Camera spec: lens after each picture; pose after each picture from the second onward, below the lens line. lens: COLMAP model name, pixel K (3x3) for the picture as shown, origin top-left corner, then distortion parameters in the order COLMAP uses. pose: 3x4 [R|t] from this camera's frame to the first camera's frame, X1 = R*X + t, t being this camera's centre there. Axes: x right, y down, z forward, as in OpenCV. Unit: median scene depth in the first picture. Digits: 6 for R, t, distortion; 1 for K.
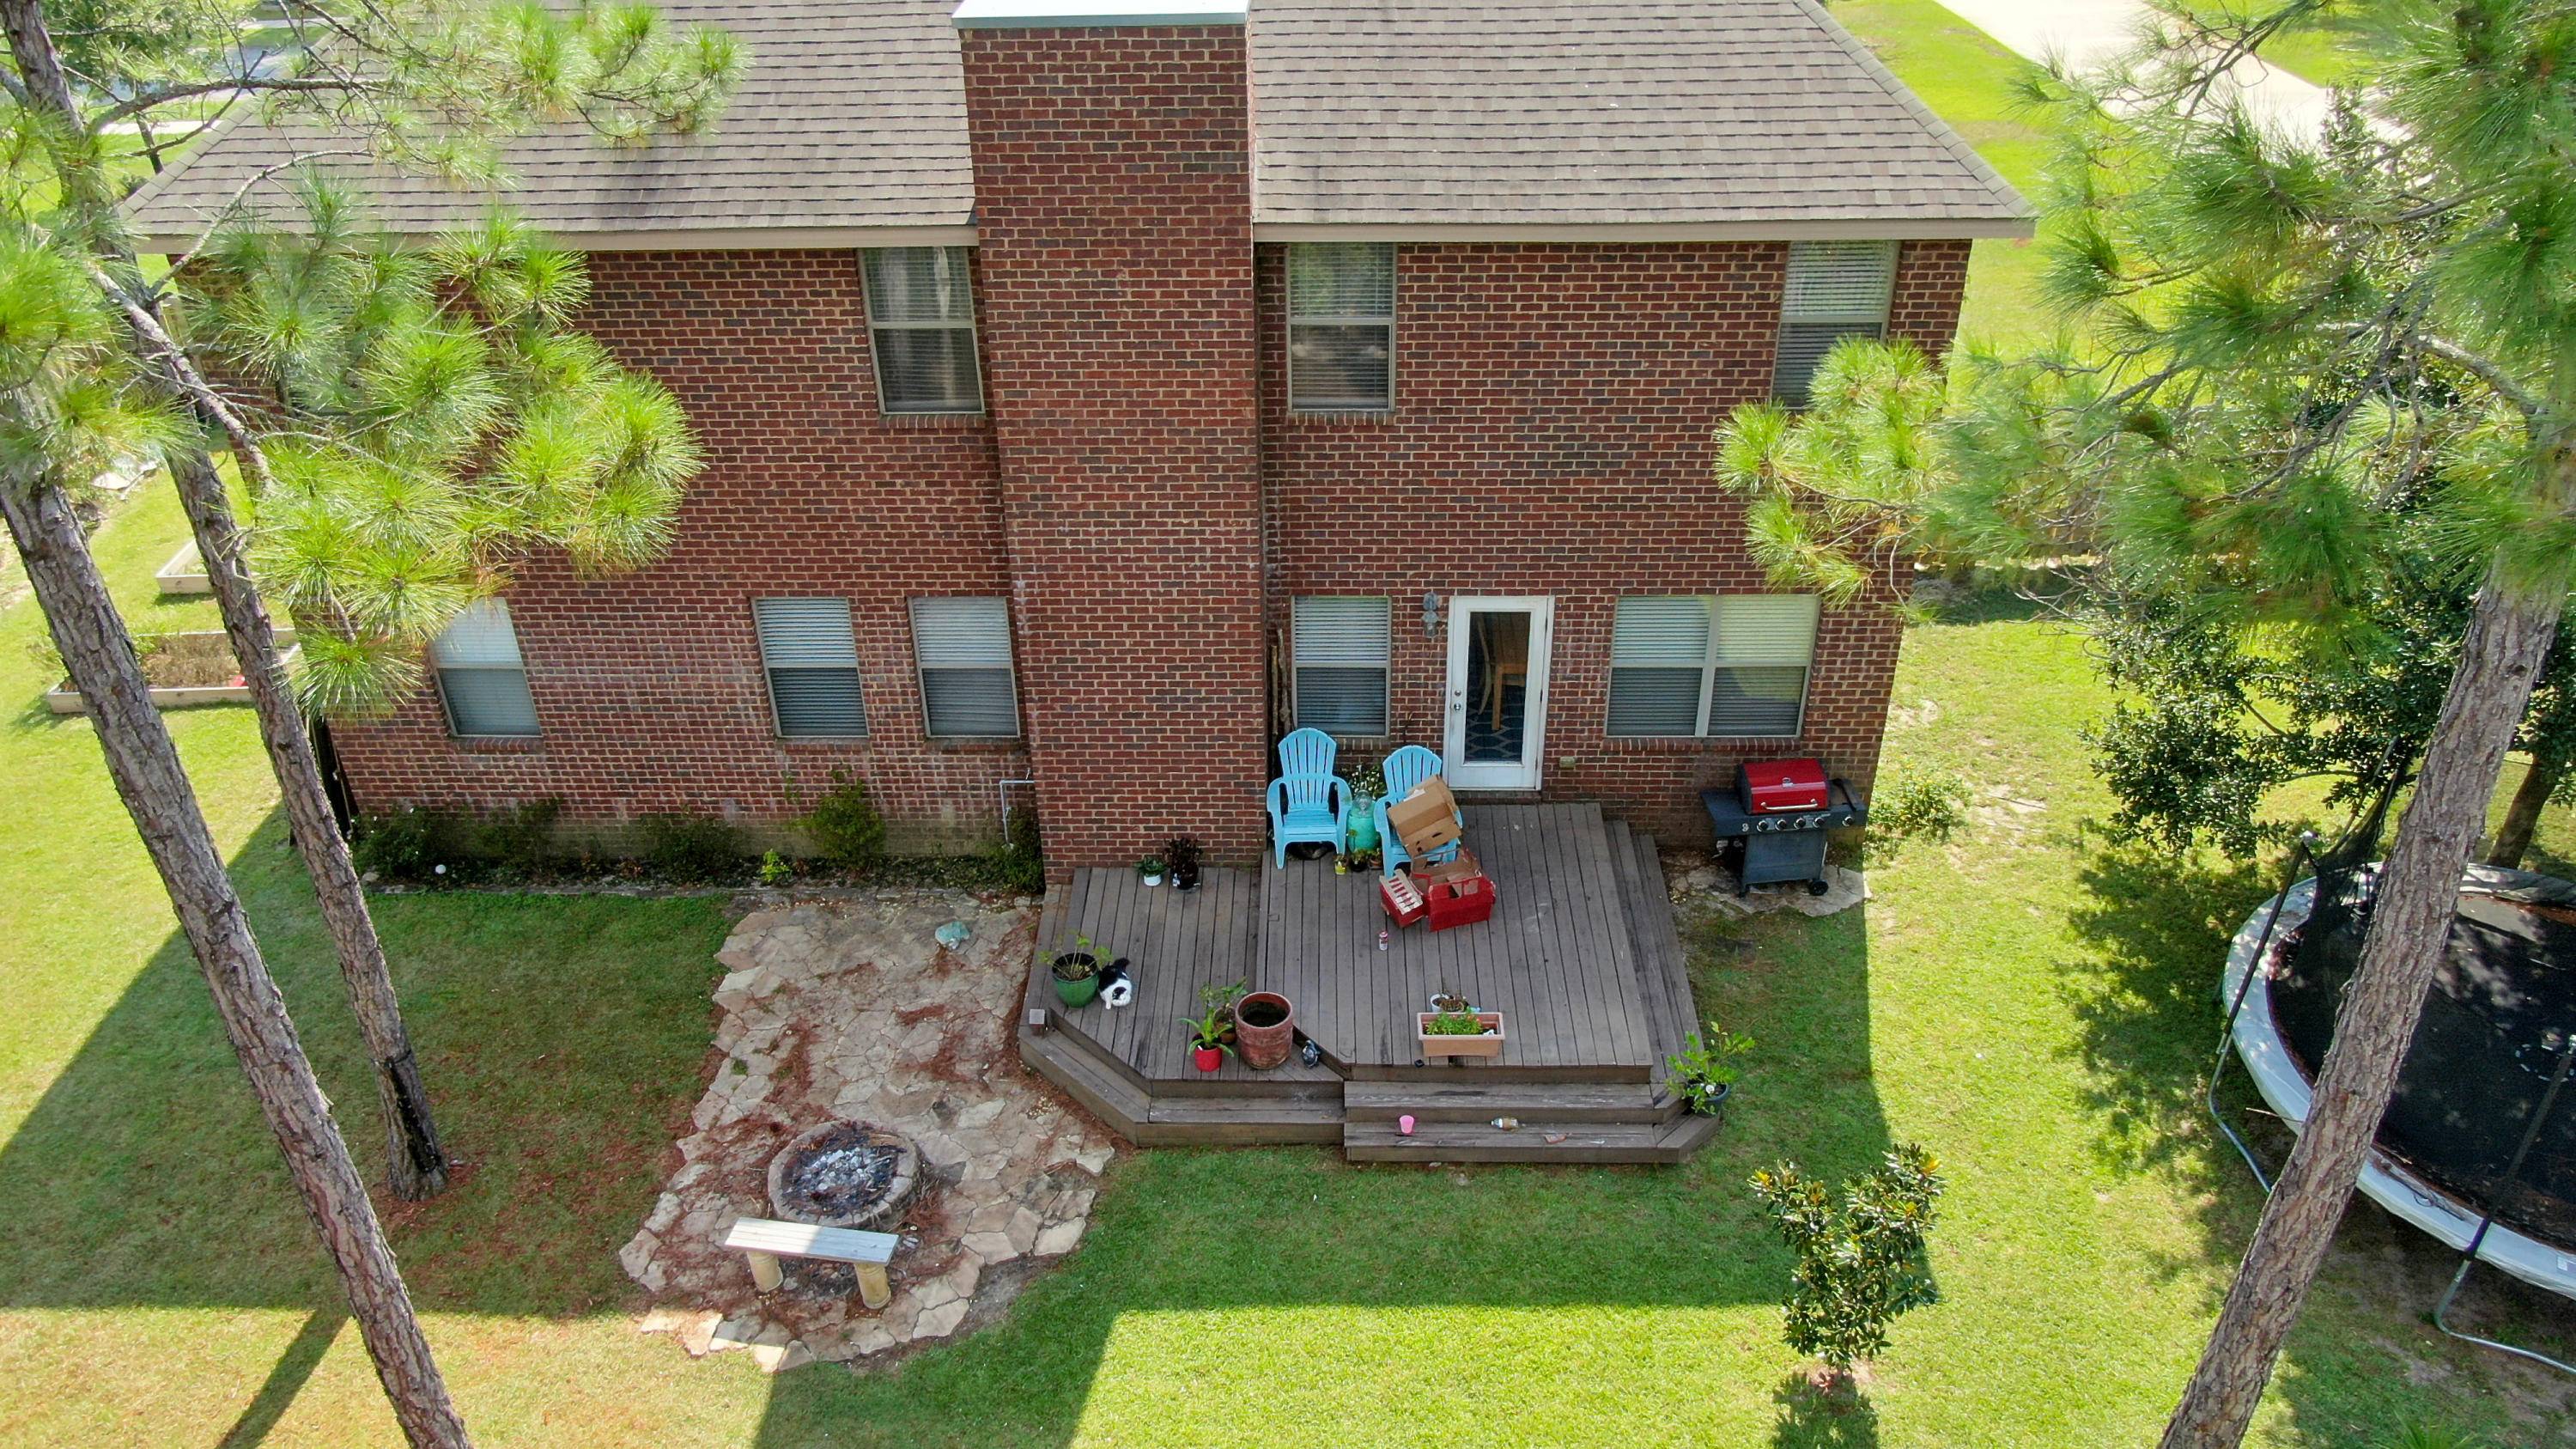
lens RADIAL K [[1797.2, 0, 1288.0], [0, 1797.2, 724.5], [0, 0, 1]] dist [-0.006510, -0.002326]
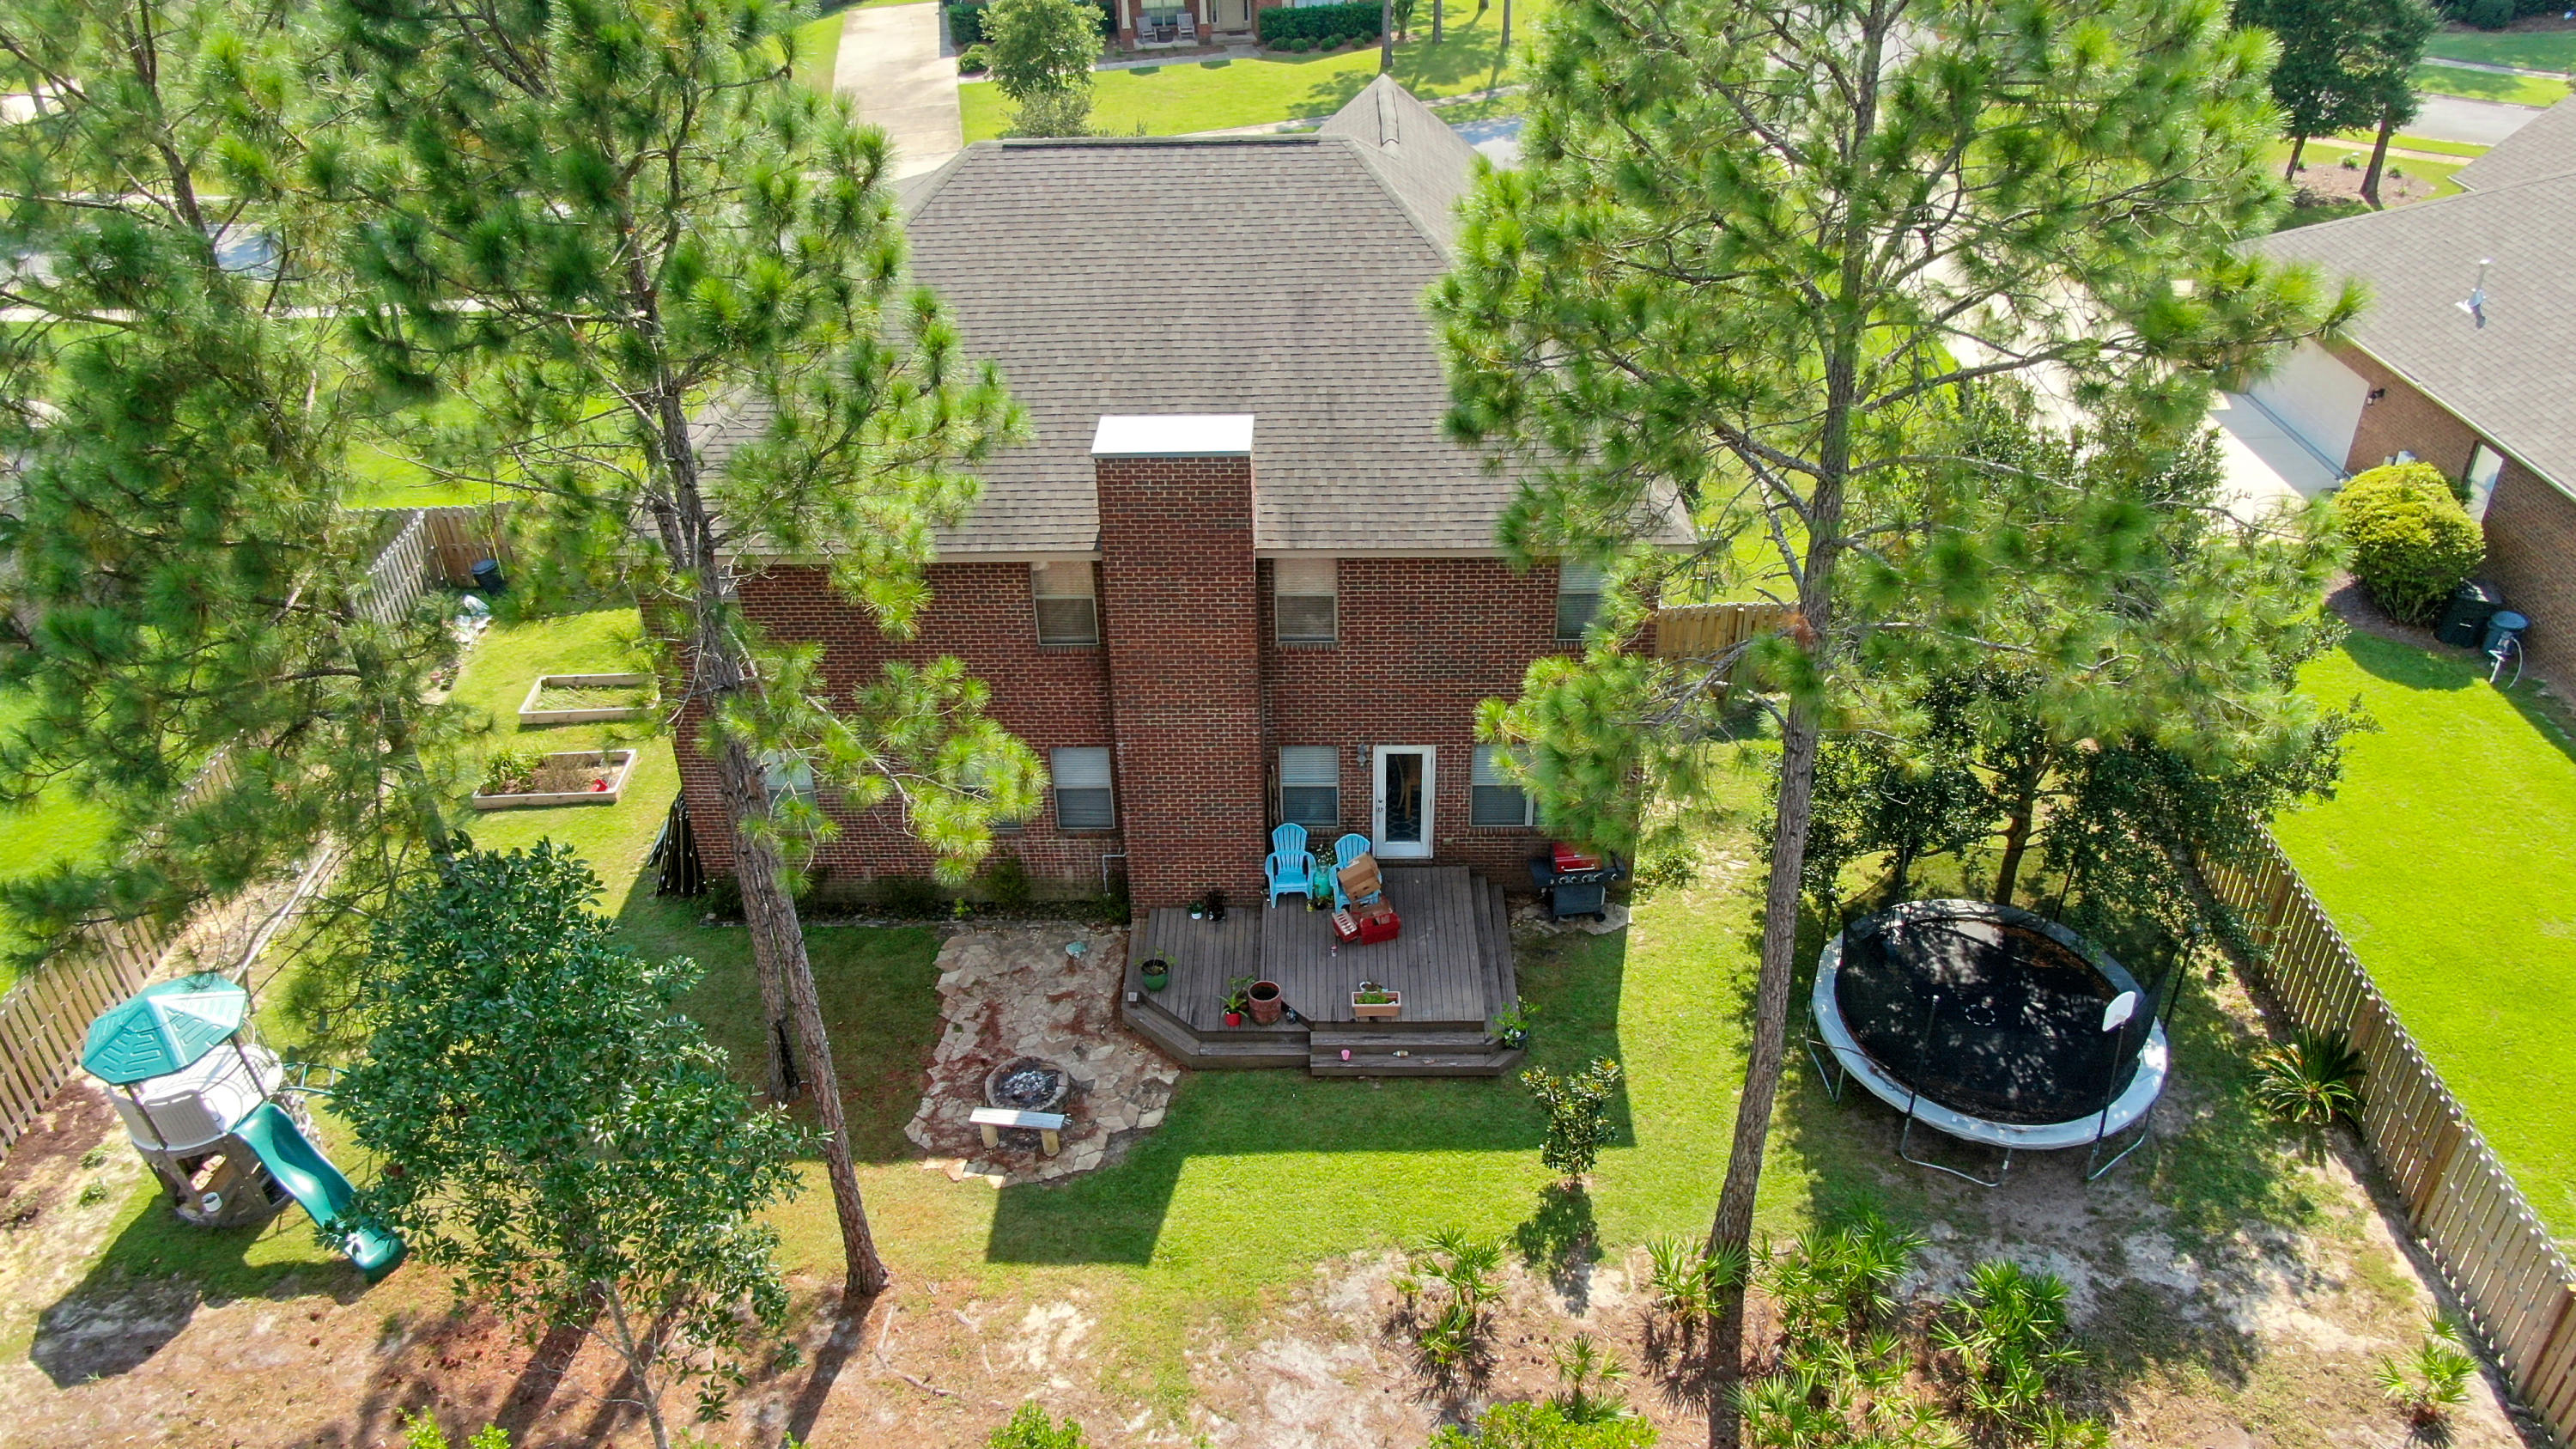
lens RADIAL K [[1797.2, 0, 1288.0], [0, 1797.2, 724.5], [0, 0, 1]] dist [-0.006510, -0.002326]
pose [[0.999974, -0.007168, 0.000205, 0.011001], [0.007169, 0.999959, -0.005474, -0.090472], [-0.000166, 0.005476, 0.999985, -0.746205]]
